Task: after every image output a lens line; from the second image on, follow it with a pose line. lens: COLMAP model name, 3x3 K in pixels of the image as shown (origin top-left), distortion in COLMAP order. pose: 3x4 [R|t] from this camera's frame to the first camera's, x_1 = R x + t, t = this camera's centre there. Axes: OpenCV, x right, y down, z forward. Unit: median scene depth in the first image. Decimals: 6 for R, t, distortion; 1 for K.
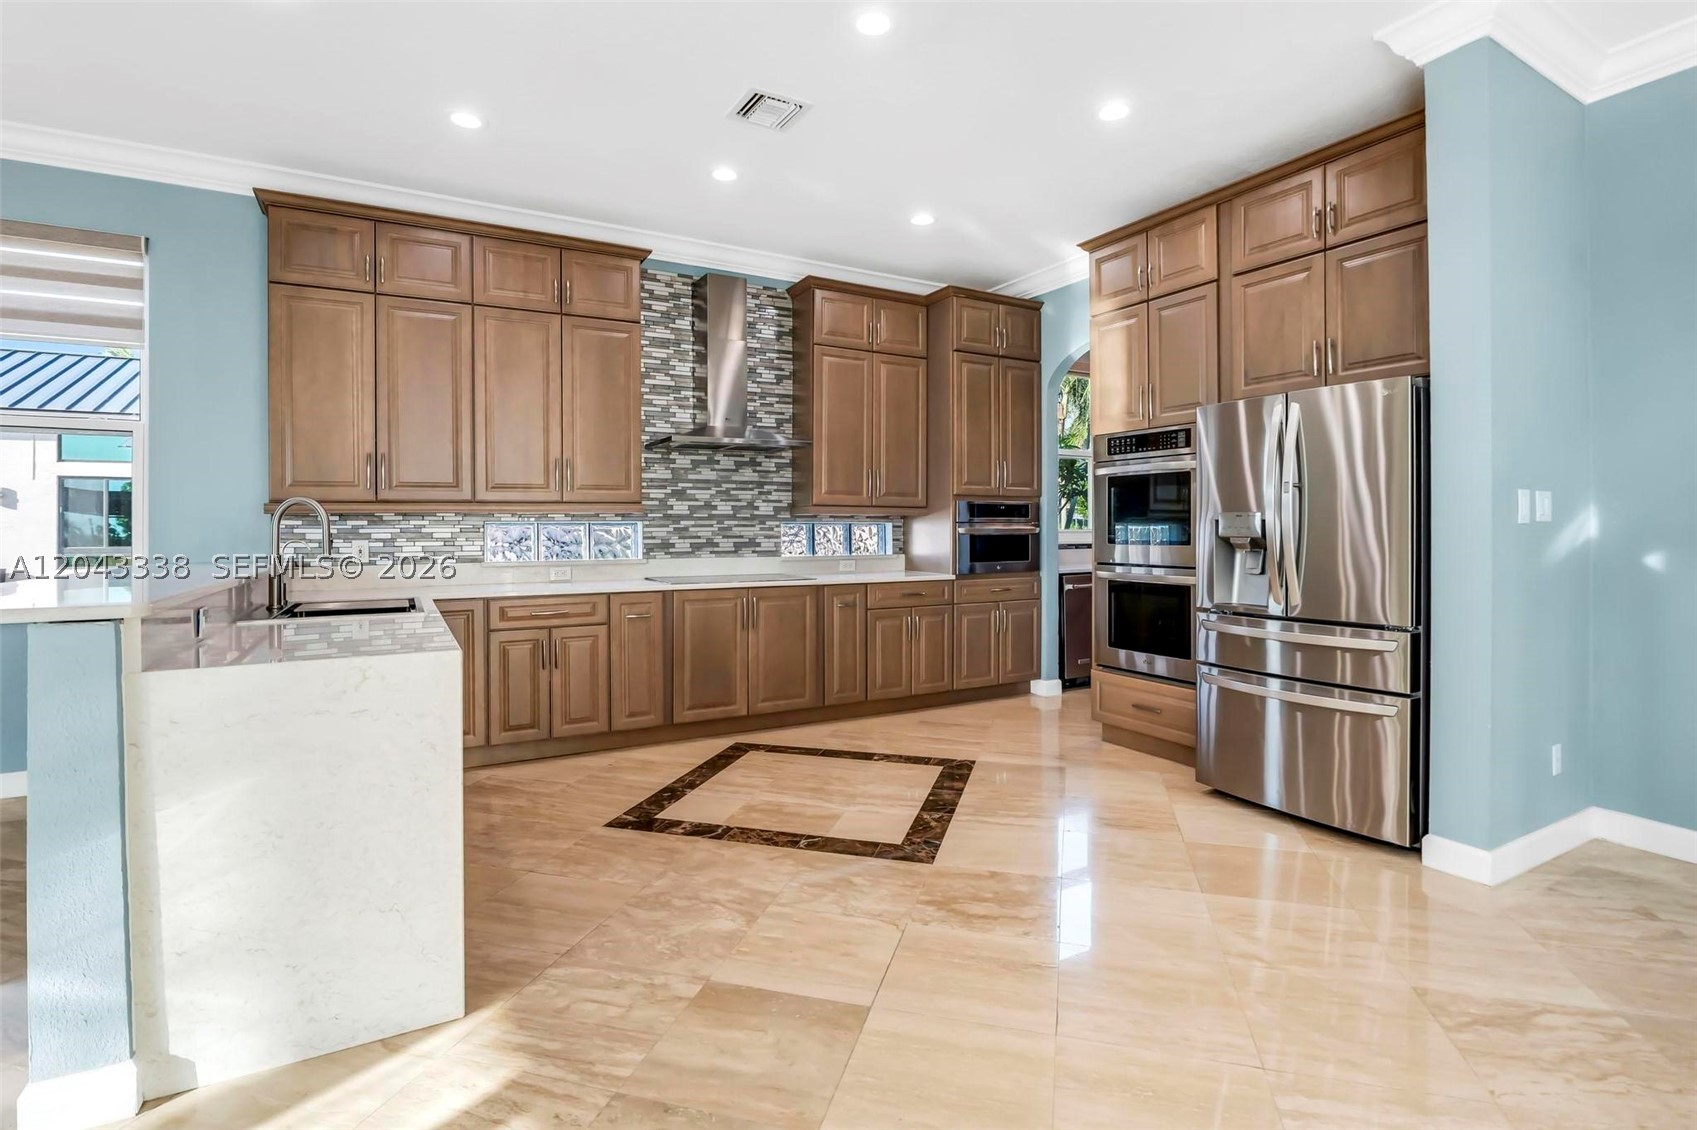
lens RADIAL K [[809.6, 0, 852.8], [0, 809.6, 530.3], [0, 0, 1]] dist [-0.014295, 0.000367]
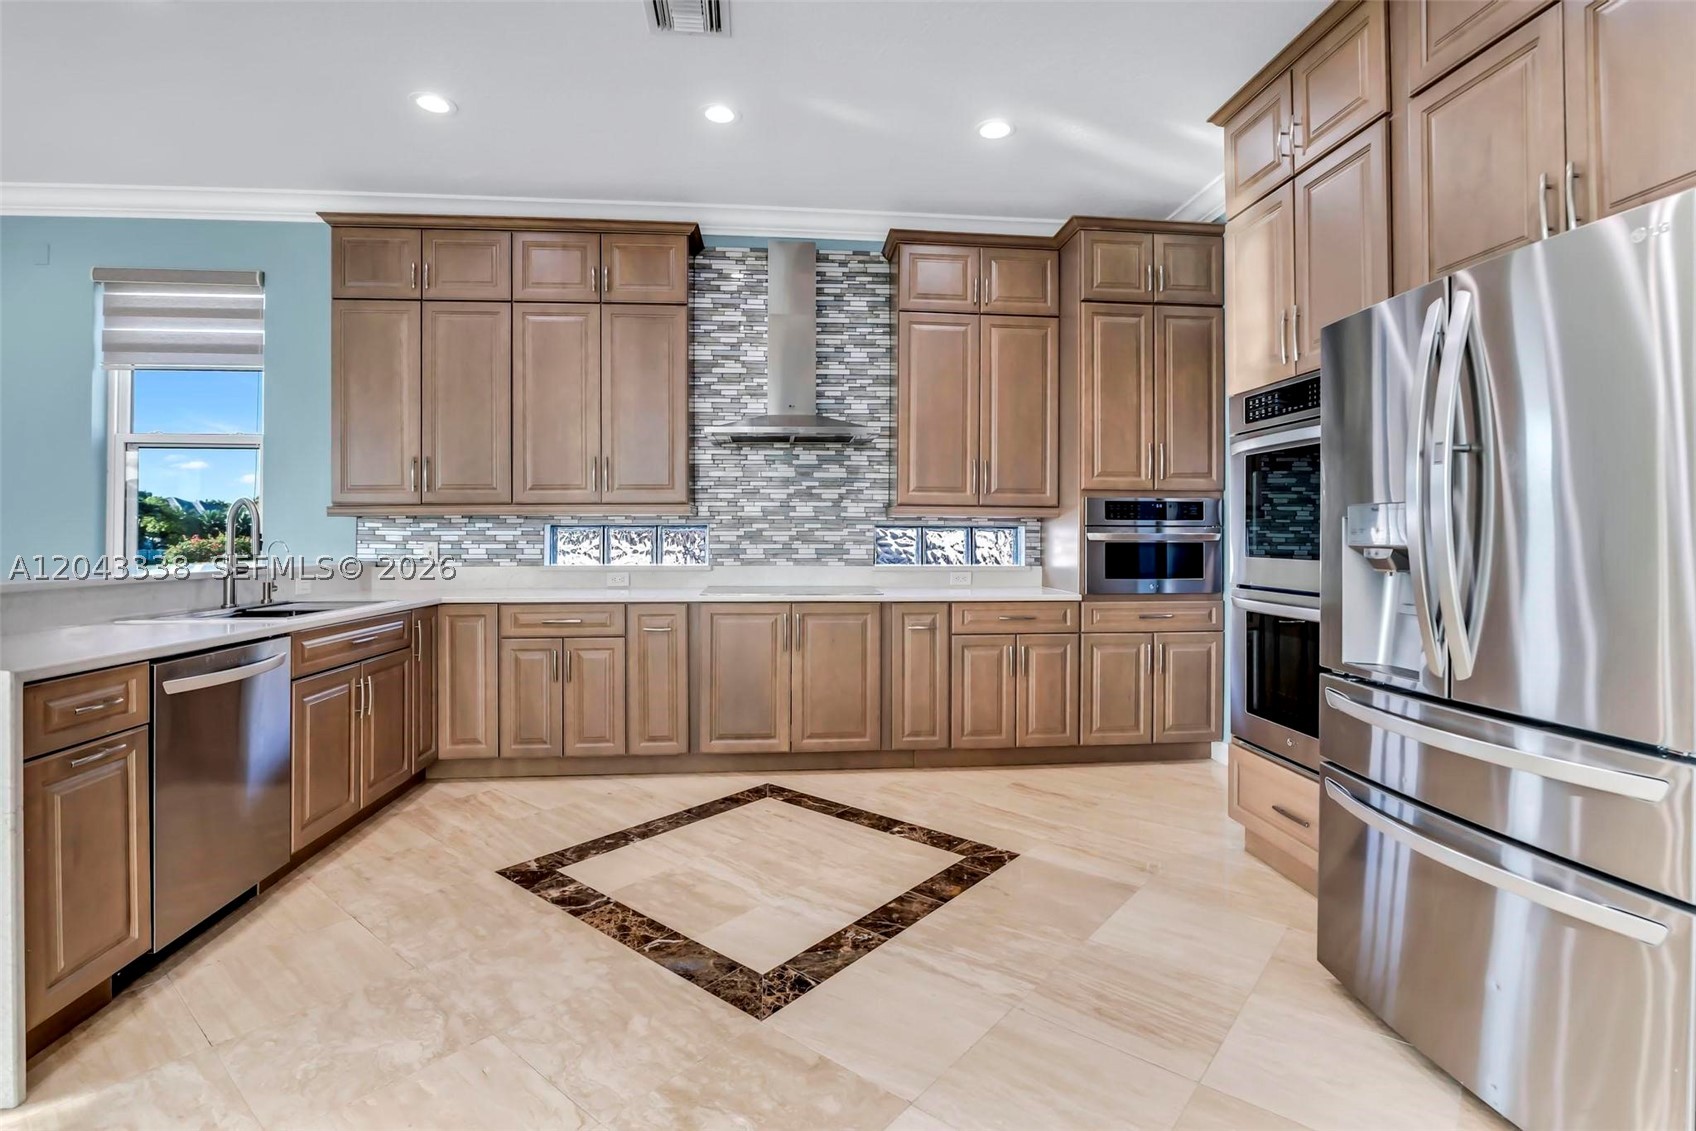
lens RADIAL K [[809.2, 0, 849.8], [0, 809.2, 531.9], [0, 0, 1]] dist [-0.014456, 0.000410]
pose [[0.914413, 0.002704, -0.404774, 0.268962], [-0.005626, 0.999966, -0.006029, 0.002134], [0.404744, 0.007790, 0.914397, 0.246733]]
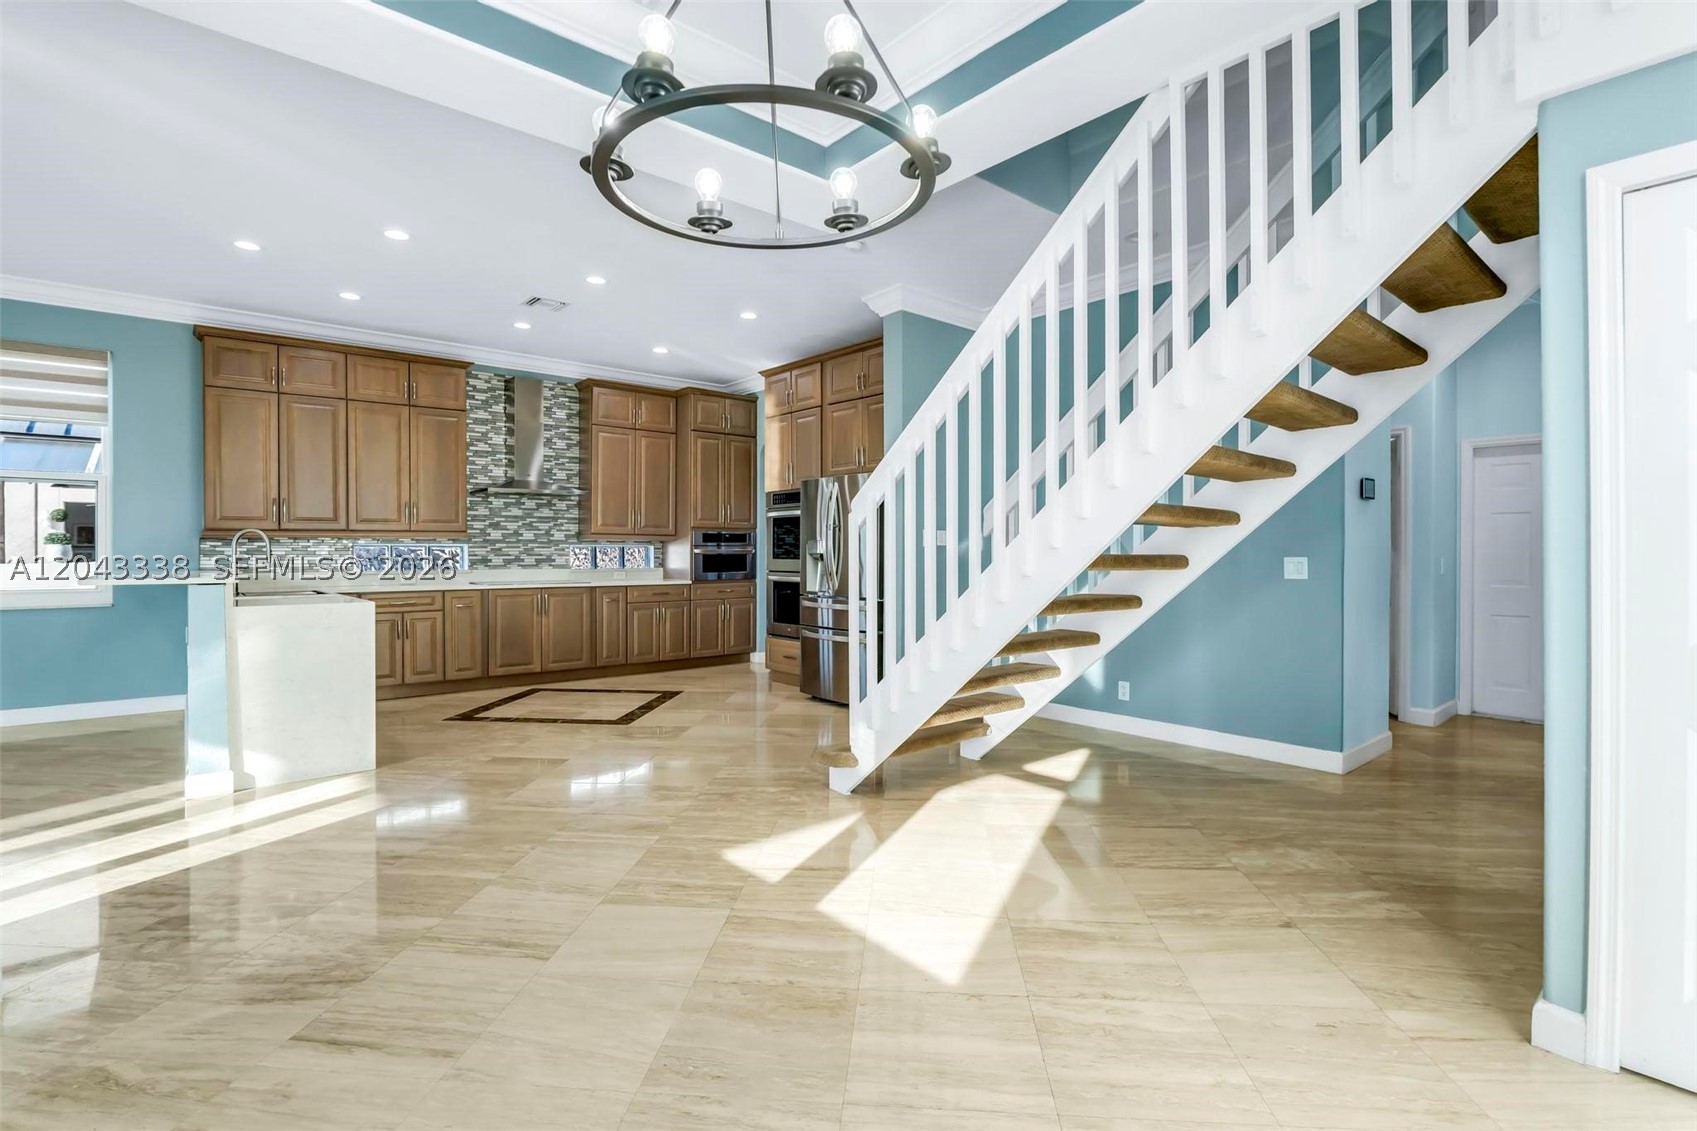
lens RADIAL K [[787.5, 0, 844.9], [0, 787.5, 557.9], [0, 0, 1]] dist [-0.010429, 0.000125]
pose [[0.982819, 0.001632, 0.184564, 0.156179], [-0.002430, 0.999989, 0.004098, 0.007106], [-0.184555, -0.004476, 0.982812, -0.551218]]
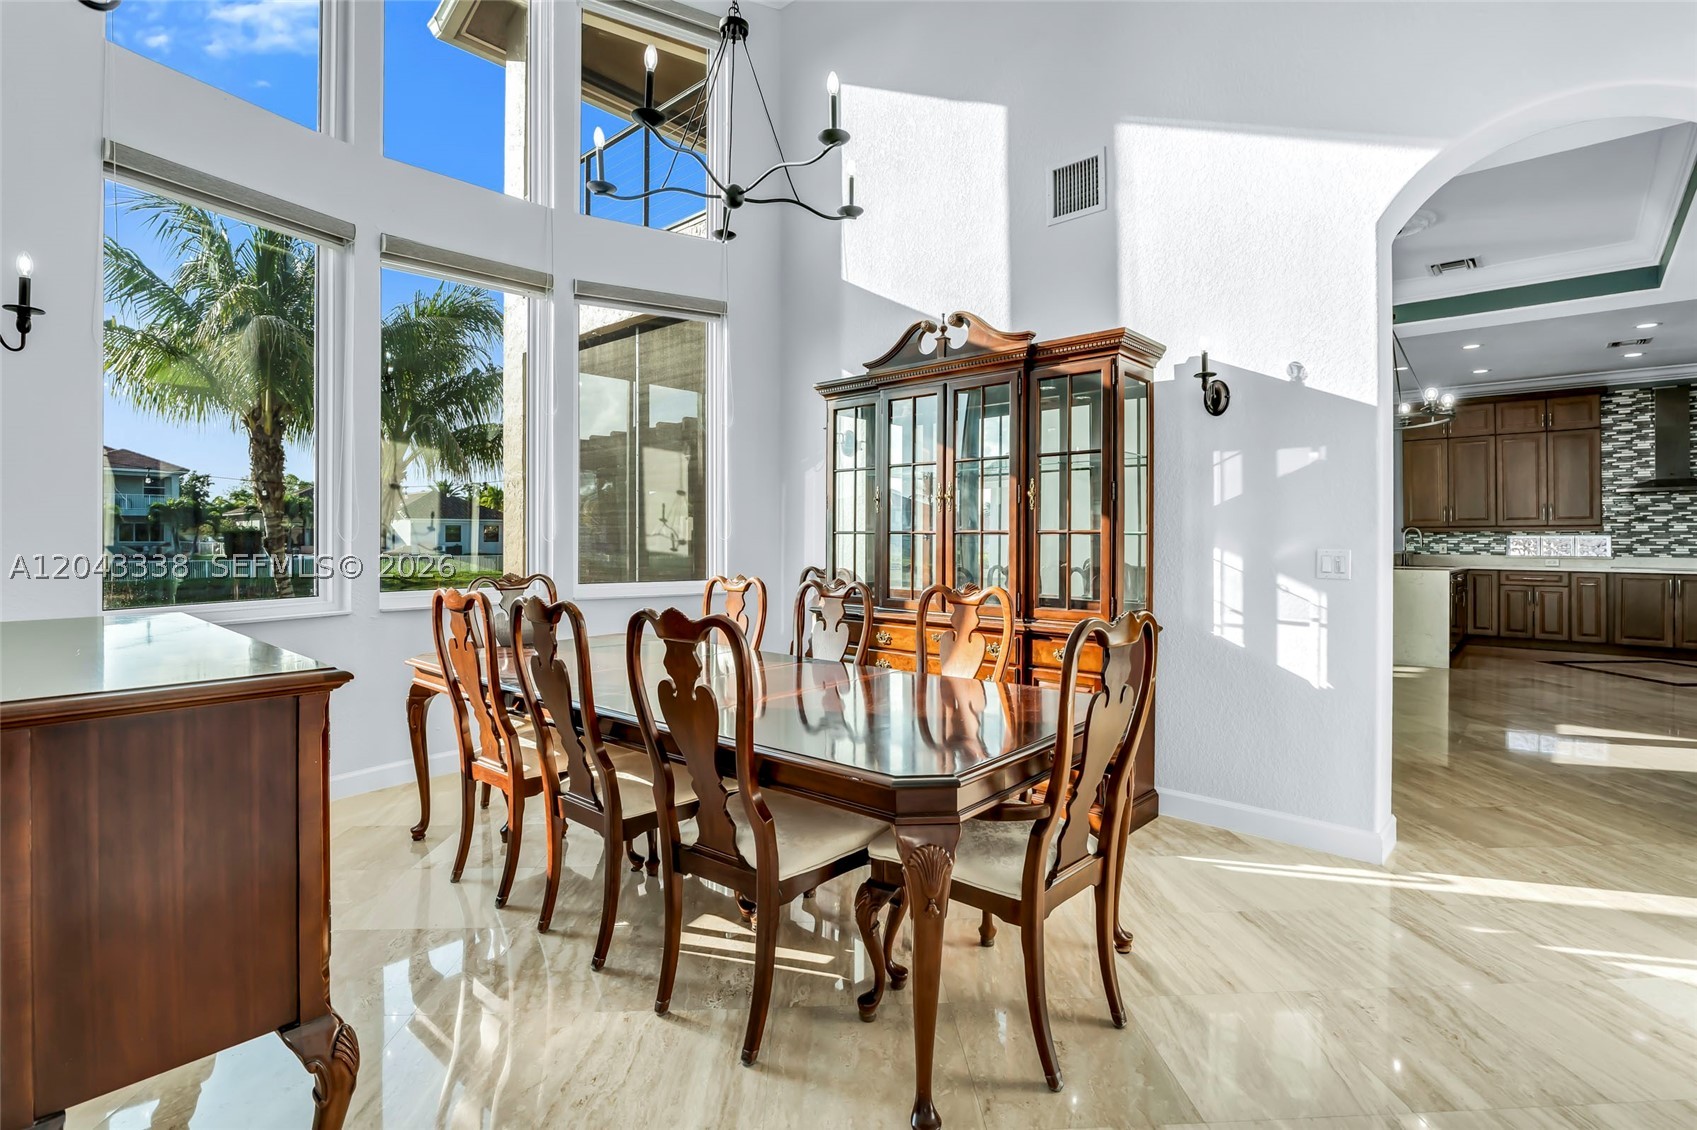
lens RADIAL K [[809.6, 0, 852.8], [0, 809.6, 530.3], [0, 0, 1]] dist [-0.014295, 0.000367]
pose [[0.322308, -0.002903, -0.946630, 0.904148], [-0.009103, 0.999940, -0.006166, 0.003876], [0.946591, 0.010604, 0.322262, -1.185644]]
